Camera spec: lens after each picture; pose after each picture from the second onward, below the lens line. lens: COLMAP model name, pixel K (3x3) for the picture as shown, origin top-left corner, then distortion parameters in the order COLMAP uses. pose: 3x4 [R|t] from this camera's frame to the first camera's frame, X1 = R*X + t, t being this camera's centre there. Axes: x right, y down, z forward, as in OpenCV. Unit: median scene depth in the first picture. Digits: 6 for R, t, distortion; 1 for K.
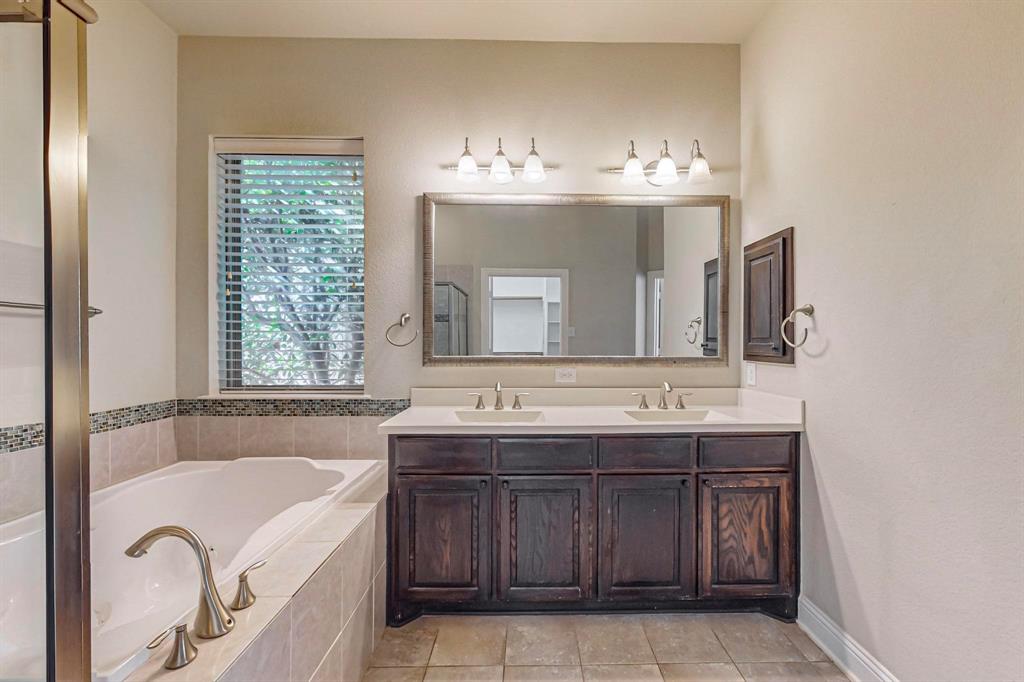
lens RADIAL K [[429.0, 0, 509.7], [0, 429.0, 334.7], [0, 0, 1]] dist [-0.000639, -0.000177]
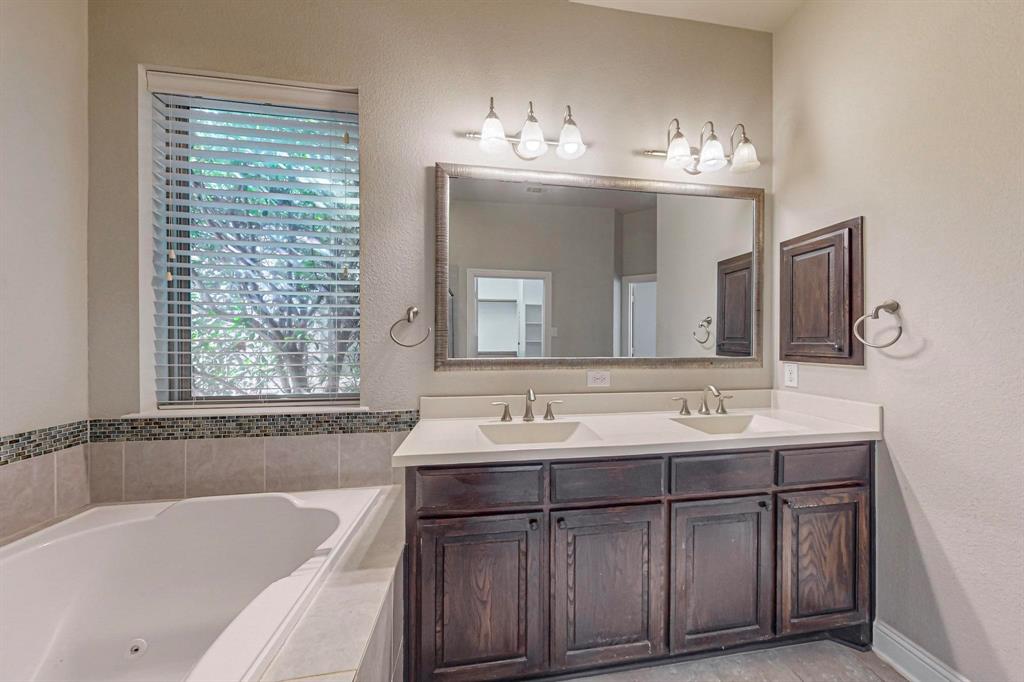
lens RADIAL K [[361.6, 0, 520.6], [0, 361.6, 337.0], [0, 0, 1]] dist [0.001090, -0.000020]
pose [[0.987807, 0.001908, 0.155671, -0.153486], [-0.002459, 0.999991, 0.003344, 0.005242], [-0.155664, -0.003686, 0.987803, 0.290981]]
